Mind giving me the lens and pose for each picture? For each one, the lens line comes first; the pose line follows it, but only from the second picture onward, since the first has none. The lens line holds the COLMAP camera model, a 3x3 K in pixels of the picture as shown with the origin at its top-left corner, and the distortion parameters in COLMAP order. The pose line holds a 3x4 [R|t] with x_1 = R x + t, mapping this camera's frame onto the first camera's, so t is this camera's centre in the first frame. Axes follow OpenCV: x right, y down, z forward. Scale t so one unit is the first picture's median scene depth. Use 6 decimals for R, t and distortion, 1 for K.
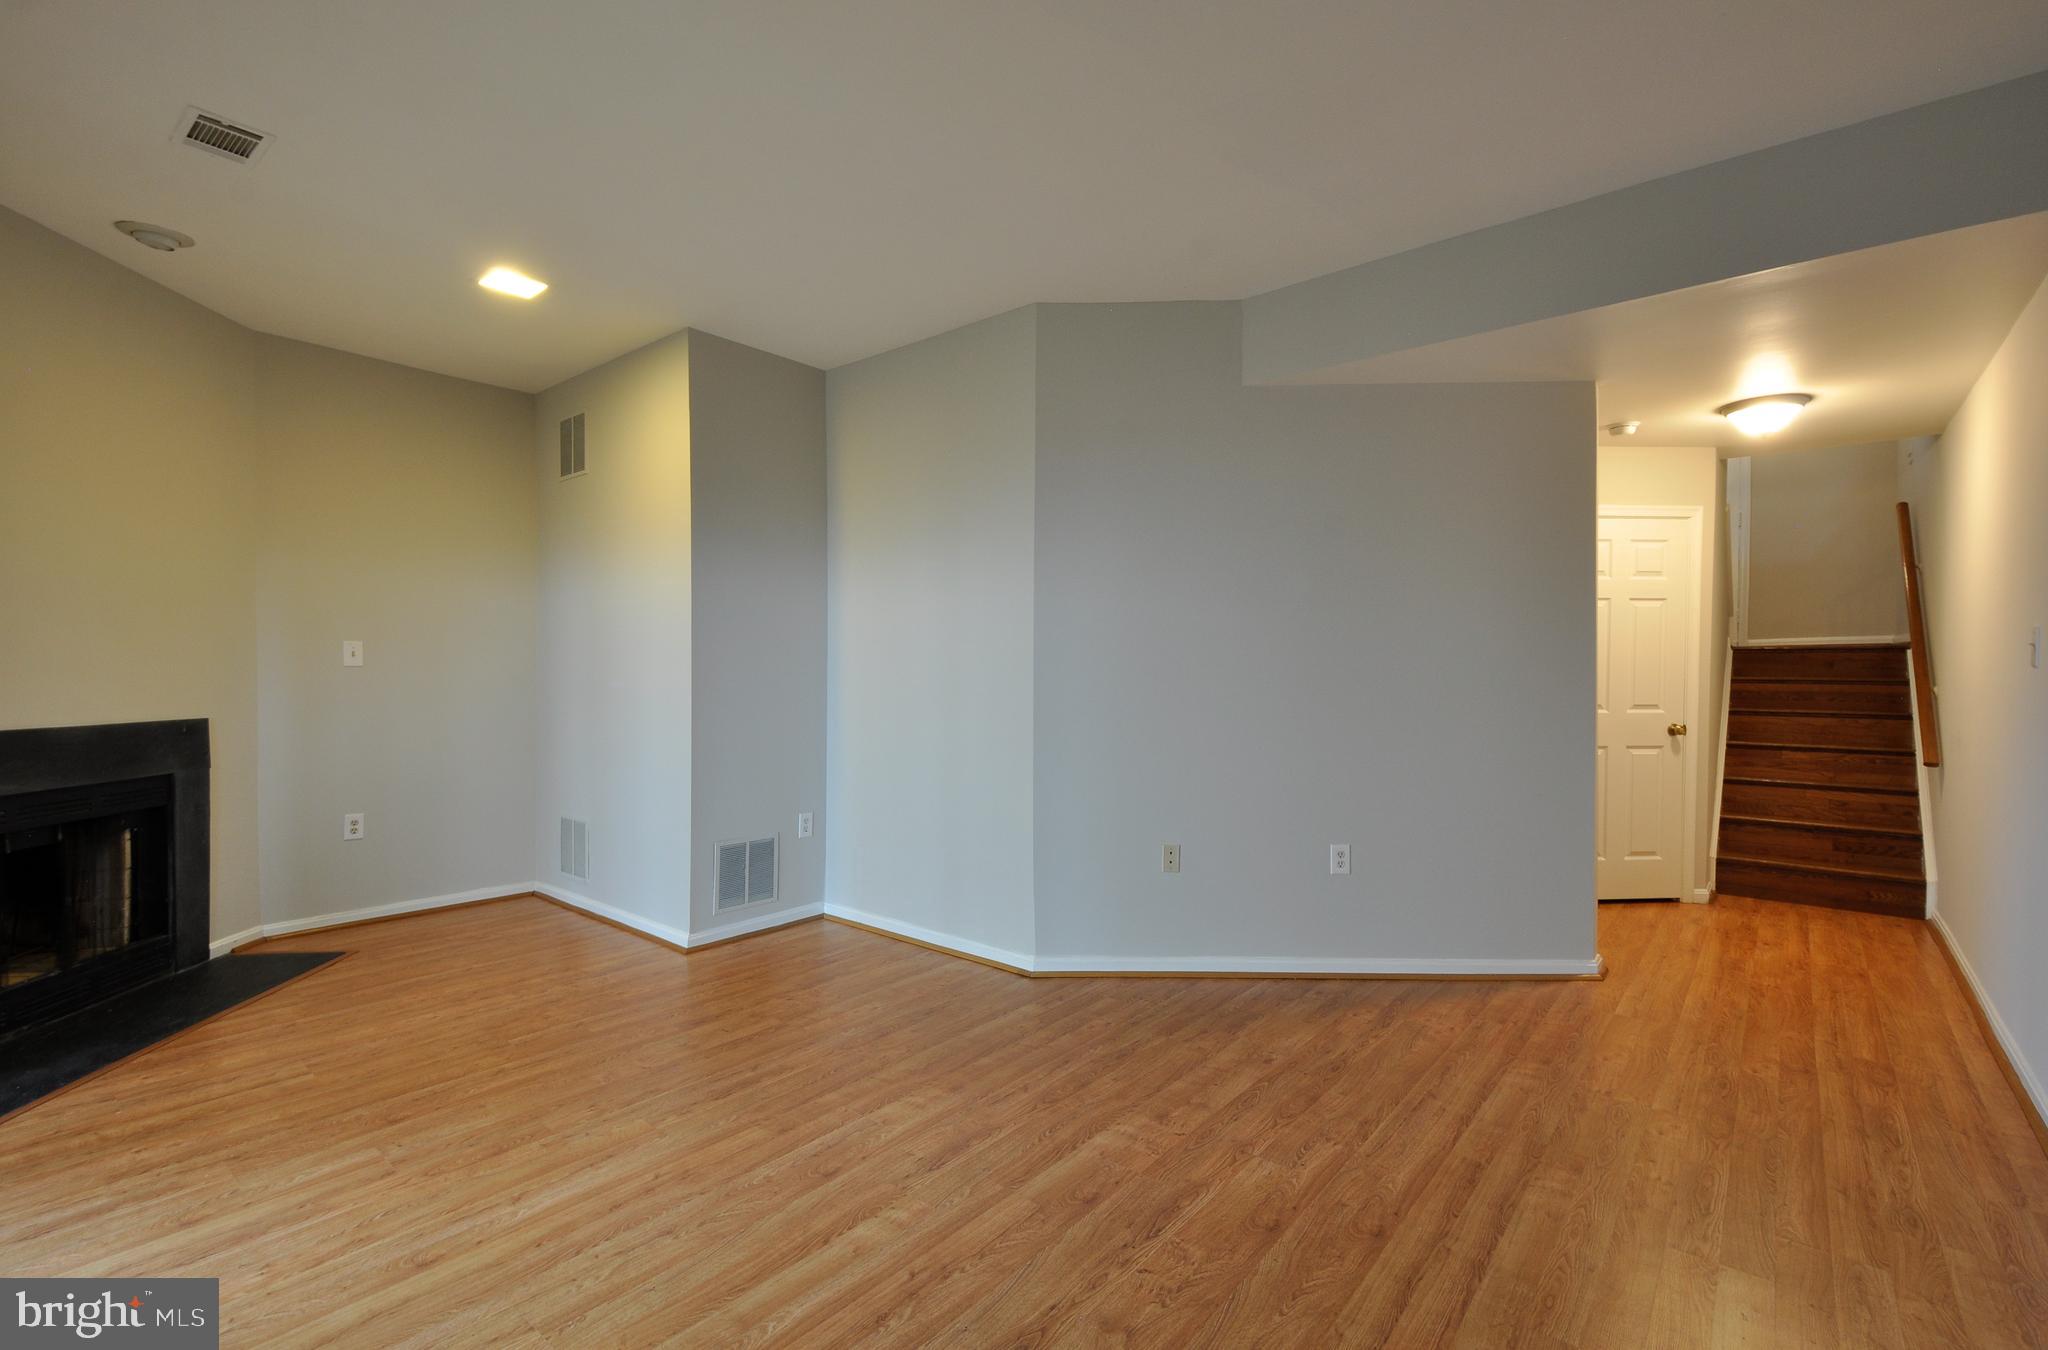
lens RADIAL K [[896.7, 0, 996.8], [0, 896.7, 681.1], [0, 0, 1]] dist [0.009260, -0.000121]
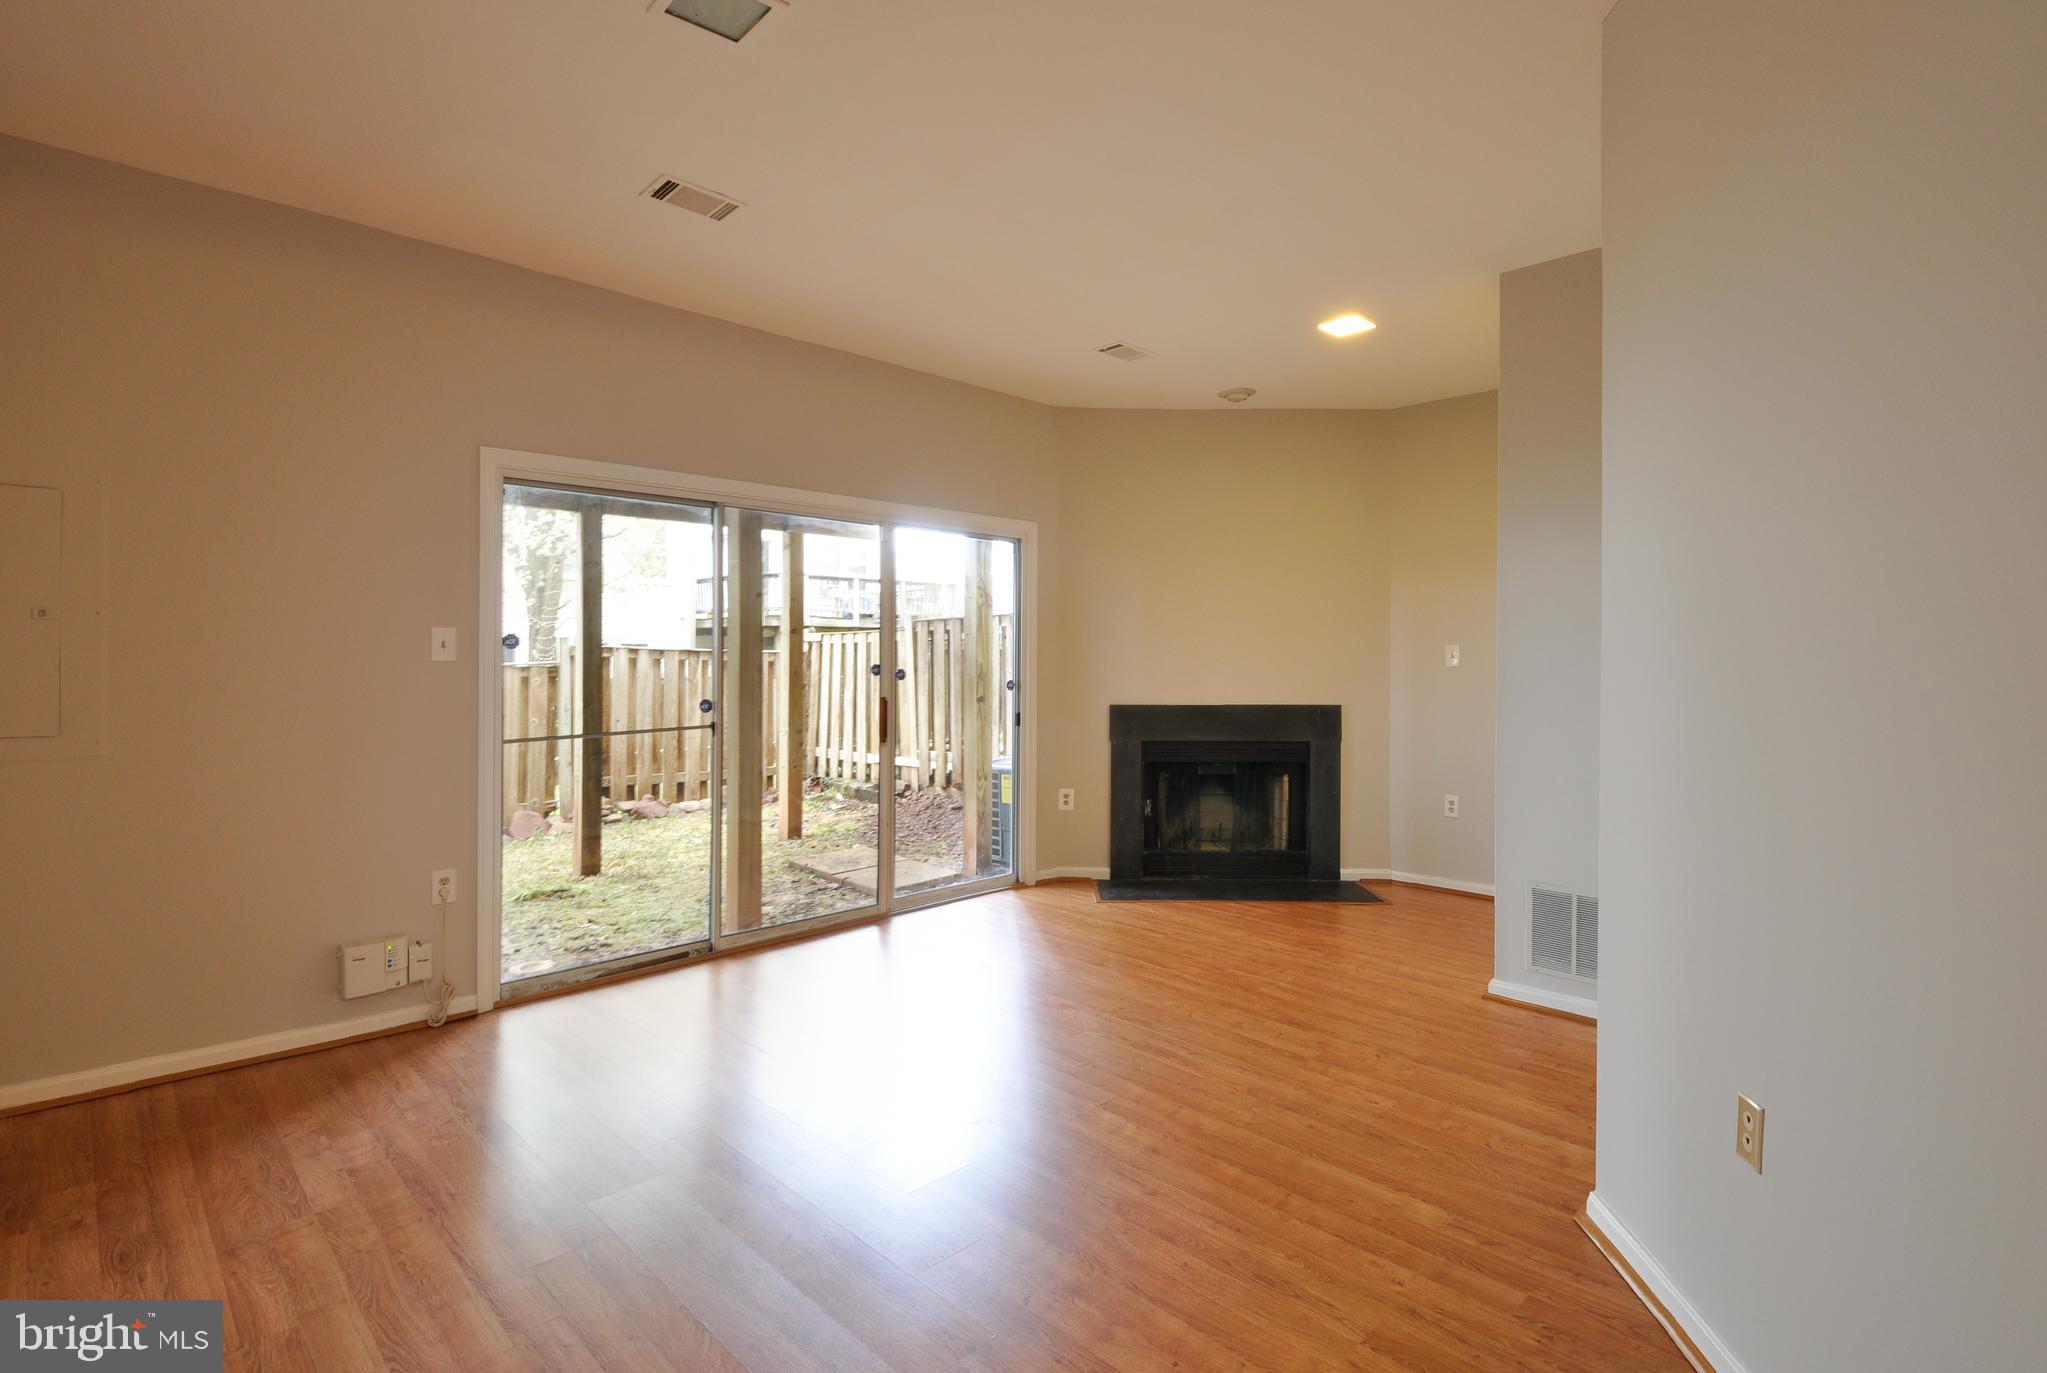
lens RADIAL K [[893.1, 0, 1014.7], [0, 893.1, 655.8], [0, 0, 1]] dist [0.001388, -0.000357]
pose [[-0.067959, -0.019375, -0.997500, 0.681461], [-0.014985, 0.999718, -0.018398, -0.001695], [0.997576, 0.013697, -0.068230, 0.759007]]
